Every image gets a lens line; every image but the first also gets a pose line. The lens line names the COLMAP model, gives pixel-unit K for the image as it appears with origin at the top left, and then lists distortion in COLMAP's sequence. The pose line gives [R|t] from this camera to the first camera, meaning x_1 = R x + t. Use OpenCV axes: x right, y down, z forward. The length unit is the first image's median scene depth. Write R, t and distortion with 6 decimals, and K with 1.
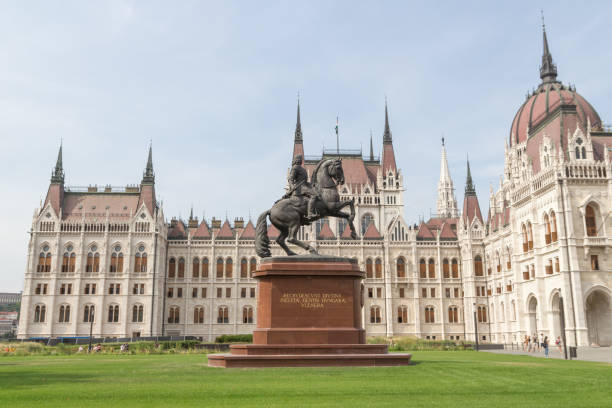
lens RADIAL K [[573.7, 0, 307.7], [0, 573.7, 207.8], [0, 0, 1]] dist [-0.004079, -0.004253]
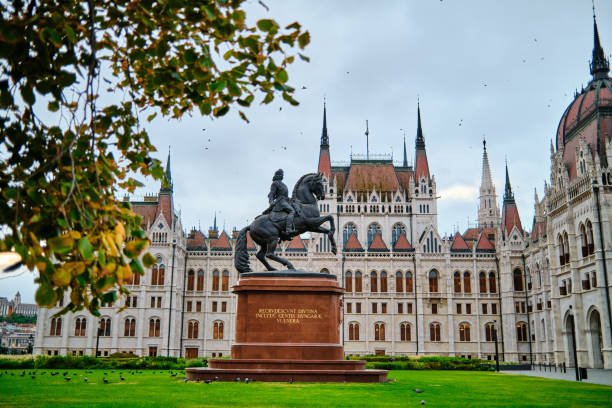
lens RADIAL K [[620.6, 0, 302.3], [0, 620.6, 202.1], [0, 0, 1]] dist [-0.055772, 0.167372]
pose [[0.997259, -0.003963, -0.073881, 0.026780], [0.002391, 0.999769, -0.021352, -0.003472], [0.073949, 0.021117, 0.997038, -0.020053]]
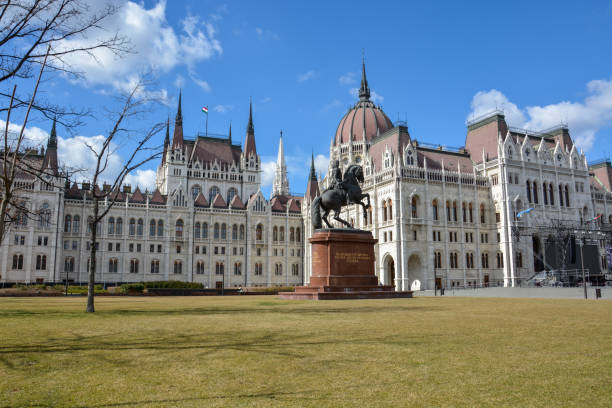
lens RADIAL K [[482.4, 0, 305.4], [0, 482.4, 212.6], [0, 0, 1]] dist [-0.160160, 0.156801]
pose [[0.932448, 0.056739, 0.356821, -0.136452], [-0.080507, 0.995391, 0.052102, -0.004019], [-0.352220, -0.077309, 0.932719, -0.037327]]
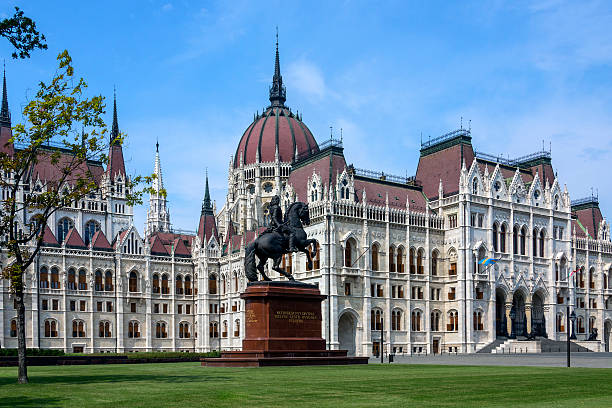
lens RADIAL K [[649.9, 0, 290.5], [0, 649.9, 291.3], [0, 0, 1]] dist [0.328152, -1.006226]
pose [[0.852124, 0.046193, 0.521297, -0.193521], [-0.108149, 0.990139, 0.089045, -0.005045], [-0.512043, -0.132255, 0.848717, -0.051208]]
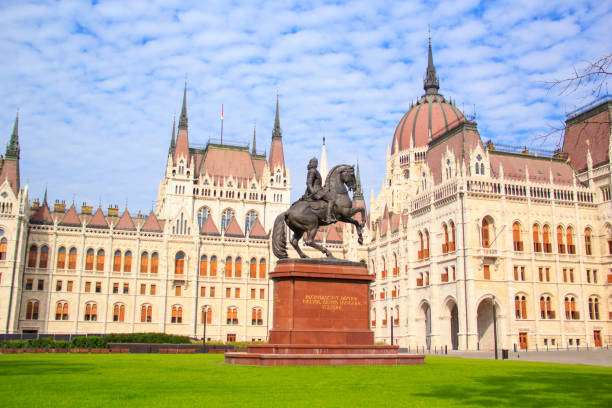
lens RADIAL K [[619.8, 0, 310.7], [0, 619.8, 202.9], [0, 0, 1]] dist [-0.117358, 0.253679]
pose [[0.963977, 0.071390, 0.256225, -0.076702], [-0.071983, 0.997381, -0.007075, -0.001531], [-0.256059, -0.011624, 0.966591, -0.015036]]
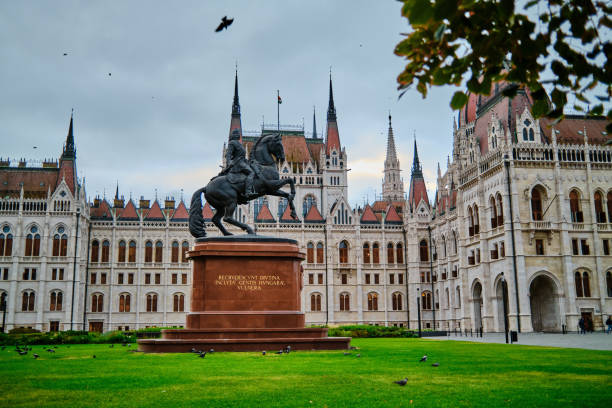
lens RADIAL K [[620.5, 0, 302.0], [0, 620.5, 205.7], [0, 0, 1]] dist [-0.052716, 0.159047]
pose [[0.995737, 0.011309, 0.091545, -0.000080], [-0.013842, 0.999537, 0.027081, 0.001091], [-0.091197, -0.028233, 0.995433, -0.006689]]
